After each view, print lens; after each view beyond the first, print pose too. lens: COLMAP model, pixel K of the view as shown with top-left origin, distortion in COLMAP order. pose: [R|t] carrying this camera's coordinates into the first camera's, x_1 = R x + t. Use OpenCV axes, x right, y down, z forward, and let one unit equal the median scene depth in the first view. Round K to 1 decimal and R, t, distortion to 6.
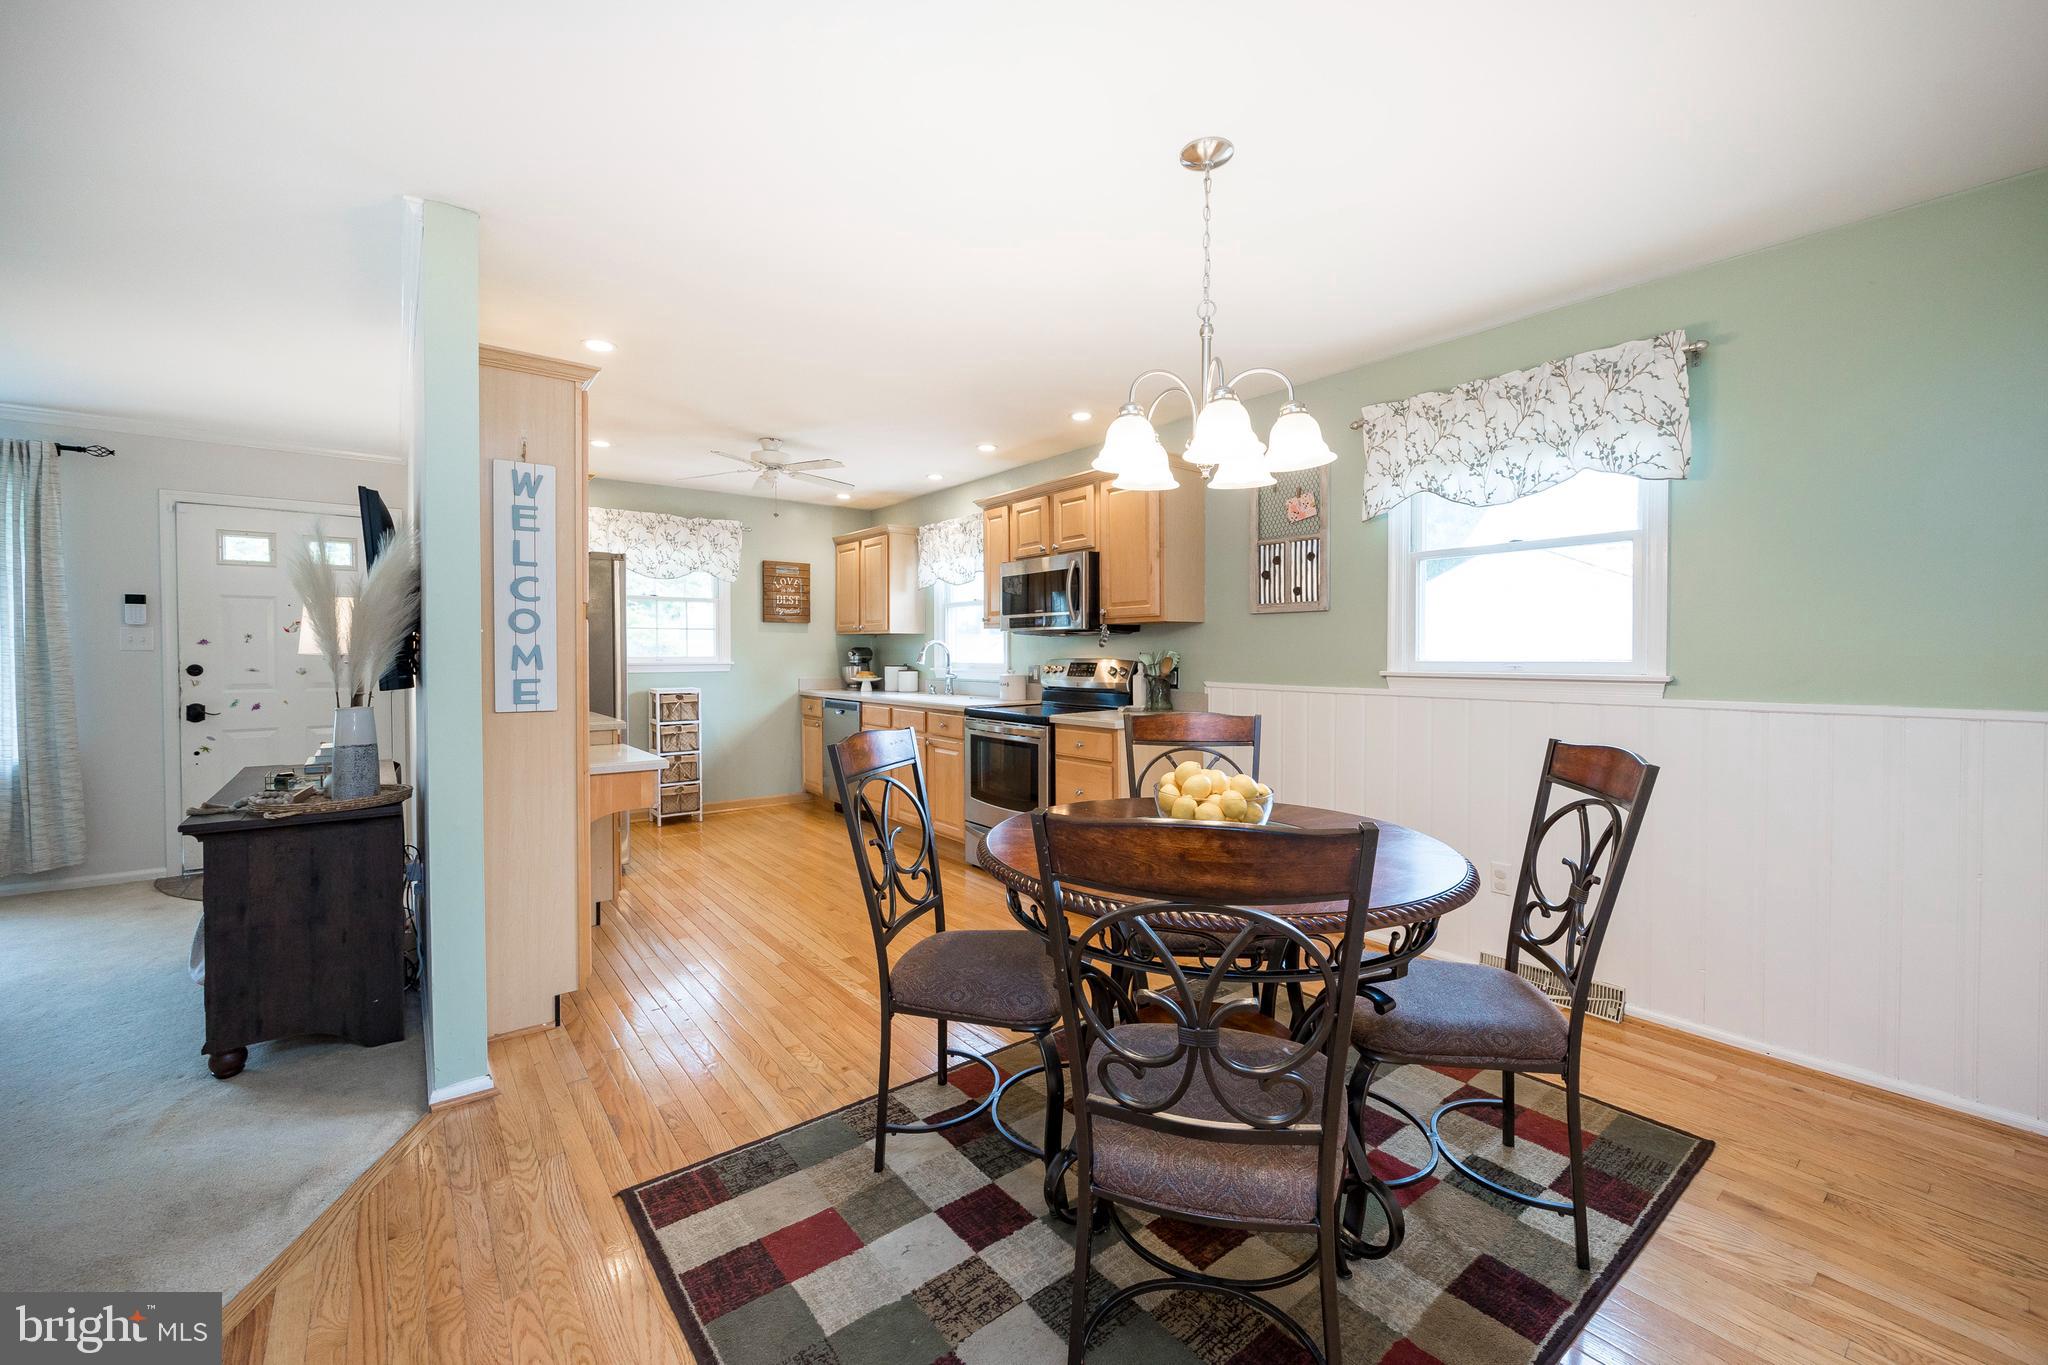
lens RADIAL K [[814.7, 0, 1026.8], [0, 814.7, 663.6], [0, 0, 1]] dist [-0.001918, -0.001152]
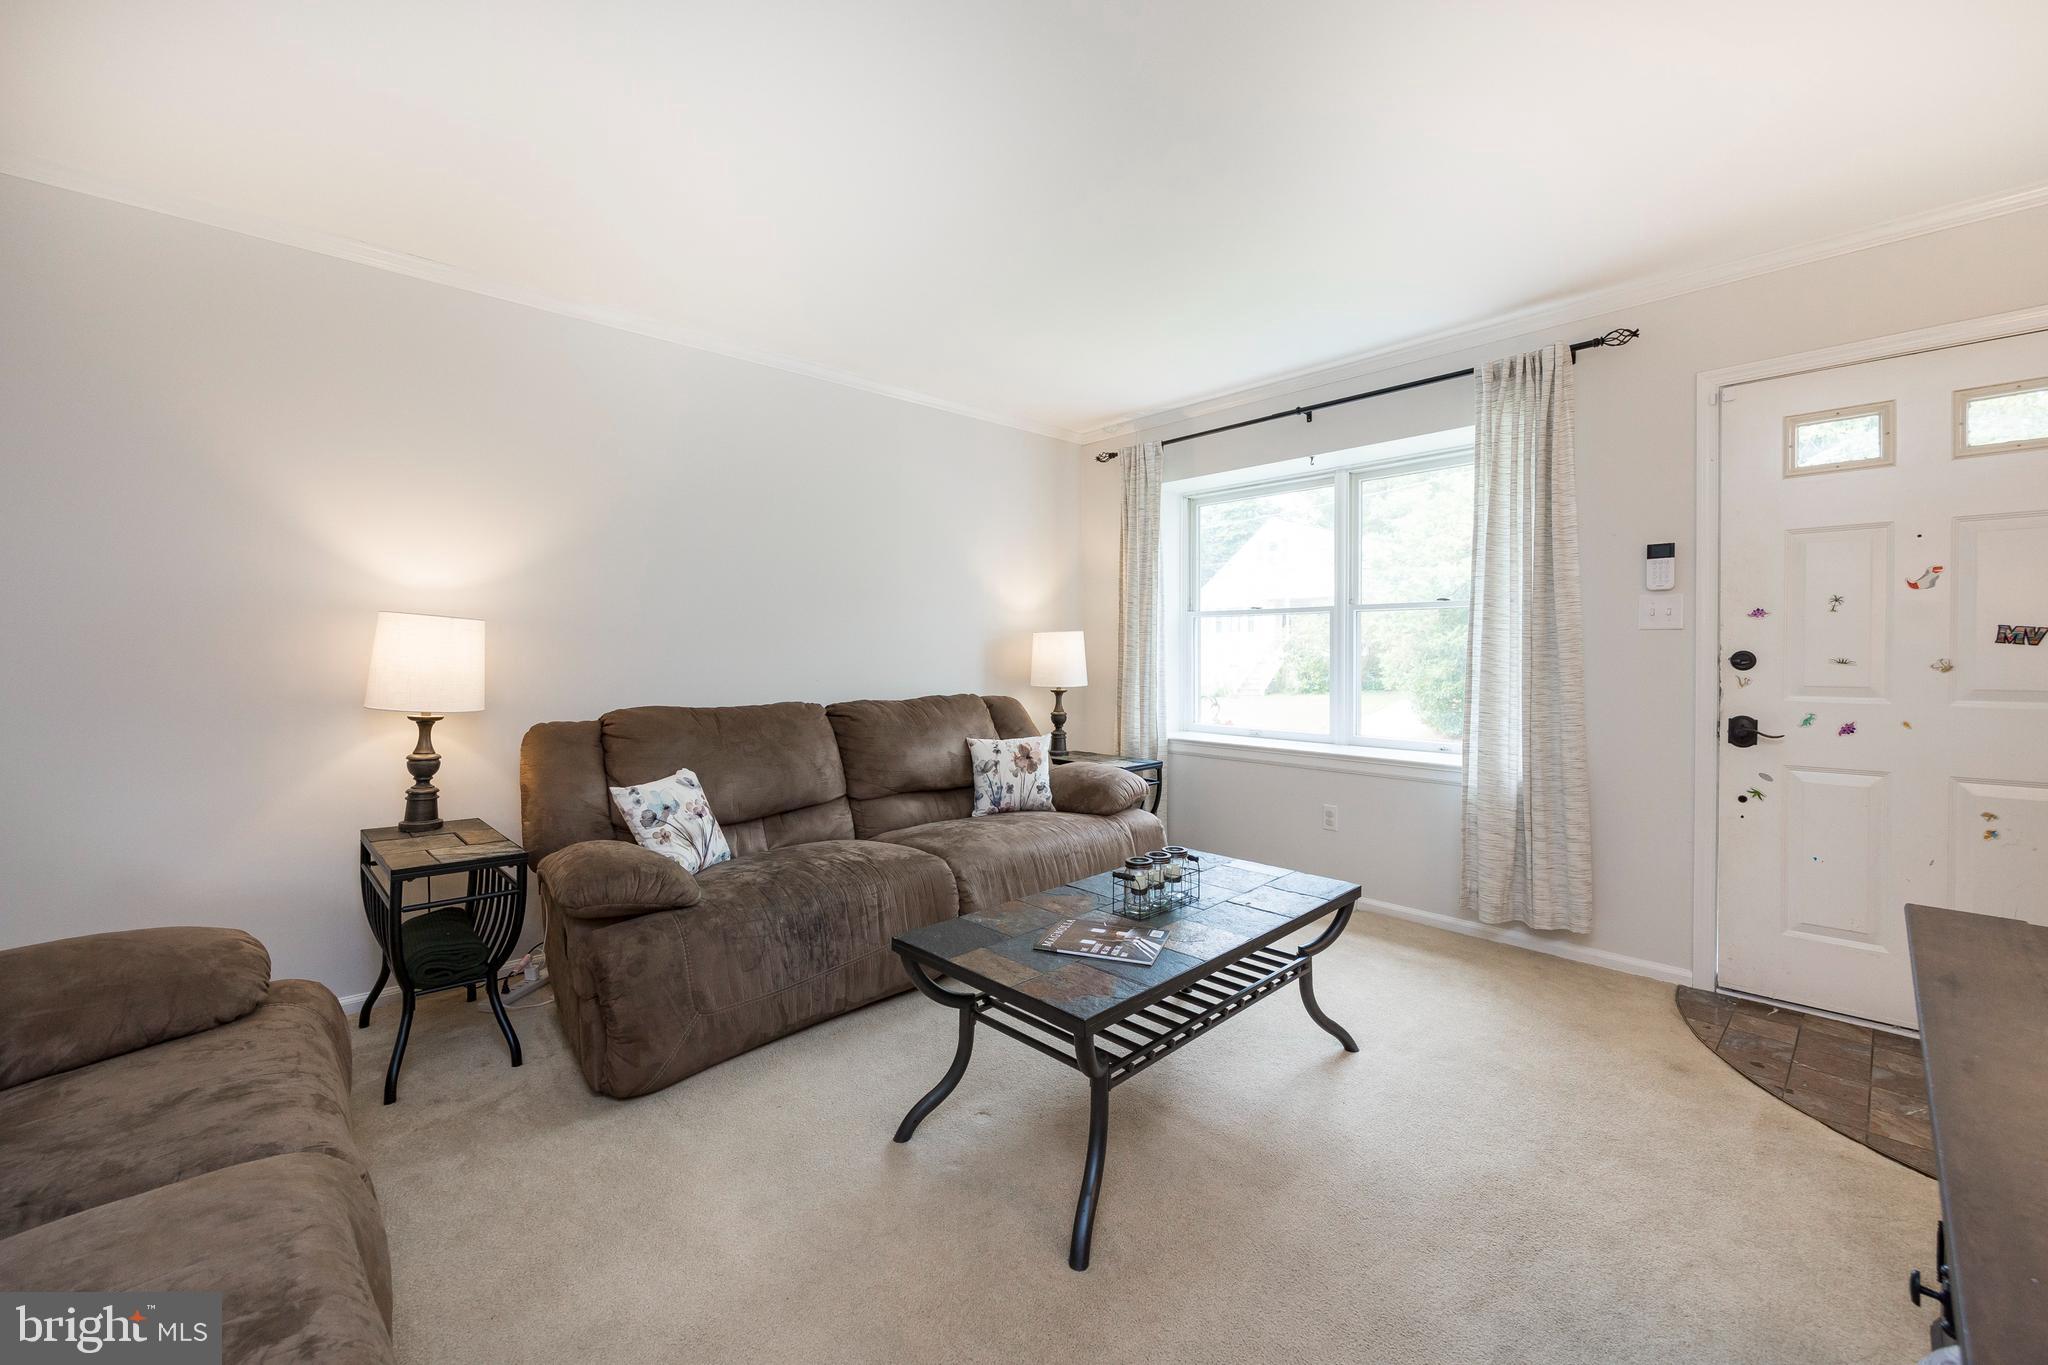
lens RADIAL K [[814.7, 0, 1026.8], [0, 814.7, 663.6], [0, 0, 1]] dist [-0.001918, -0.001152]
pose [[0.084915, 0.010436, -0.996334, -0.438778], [-0.016138, 0.999828, 0.009097, 0.012699], [0.996258, 0.015306, 0.085068, 0.392580]]
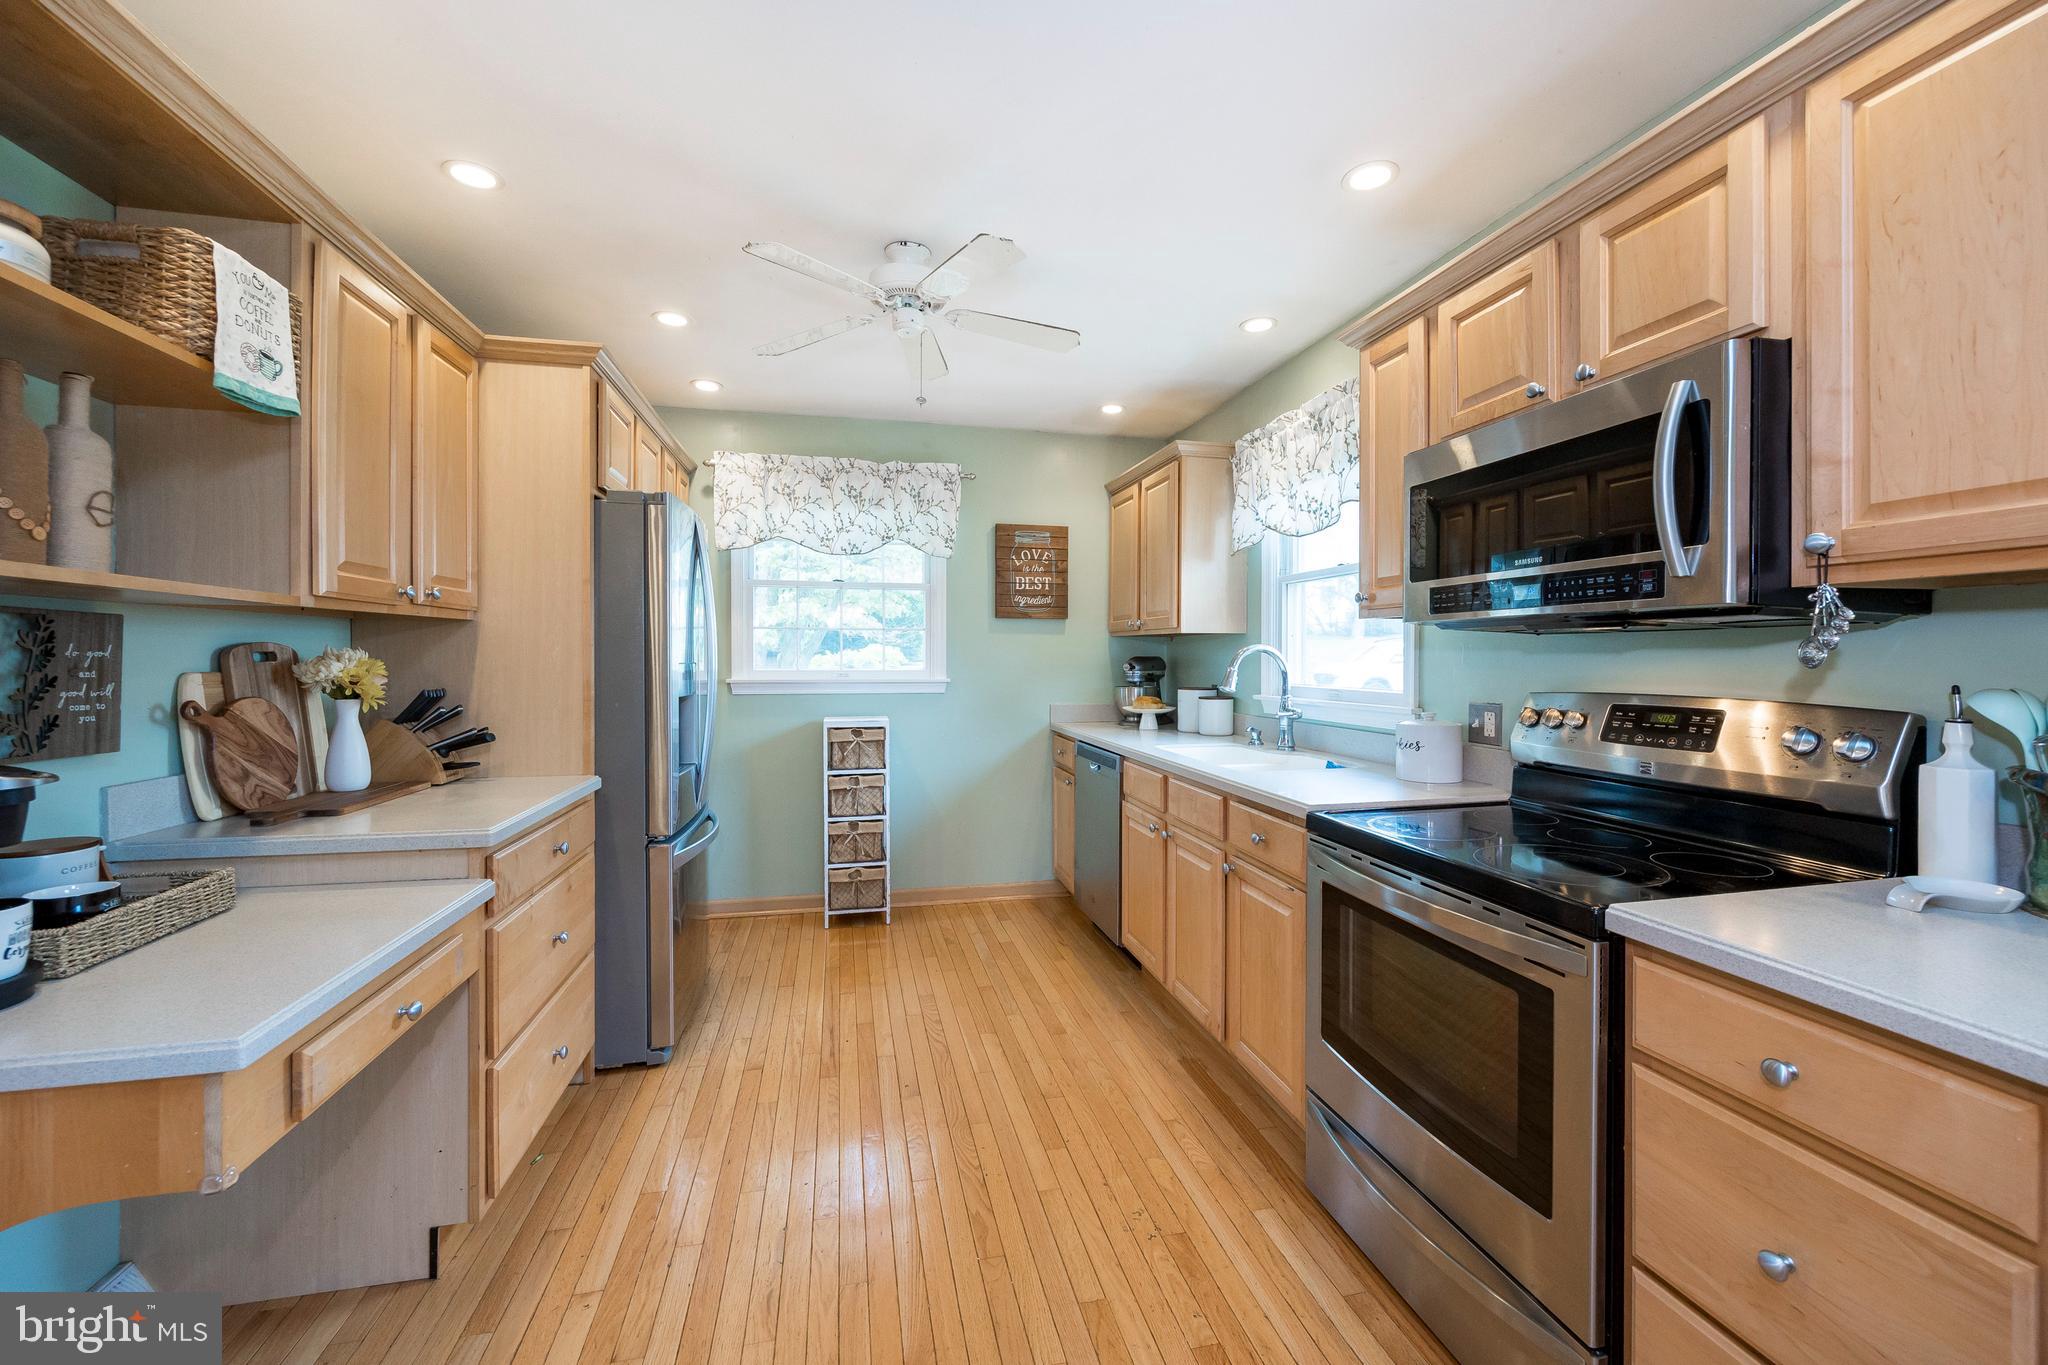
lens RADIAL K [[814.7, 0, 1026.8], [0, 814.7, 663.6], [0, 0, 1]] dist [-0.001918, -0.001152]
pose [[0.905205, 0.006783, -0.424921, -0.029722], [-0.009128, 0.999952, -0.003483, -0.016331], [0.424877, 0.007032, 0.905224, 0.555292]]
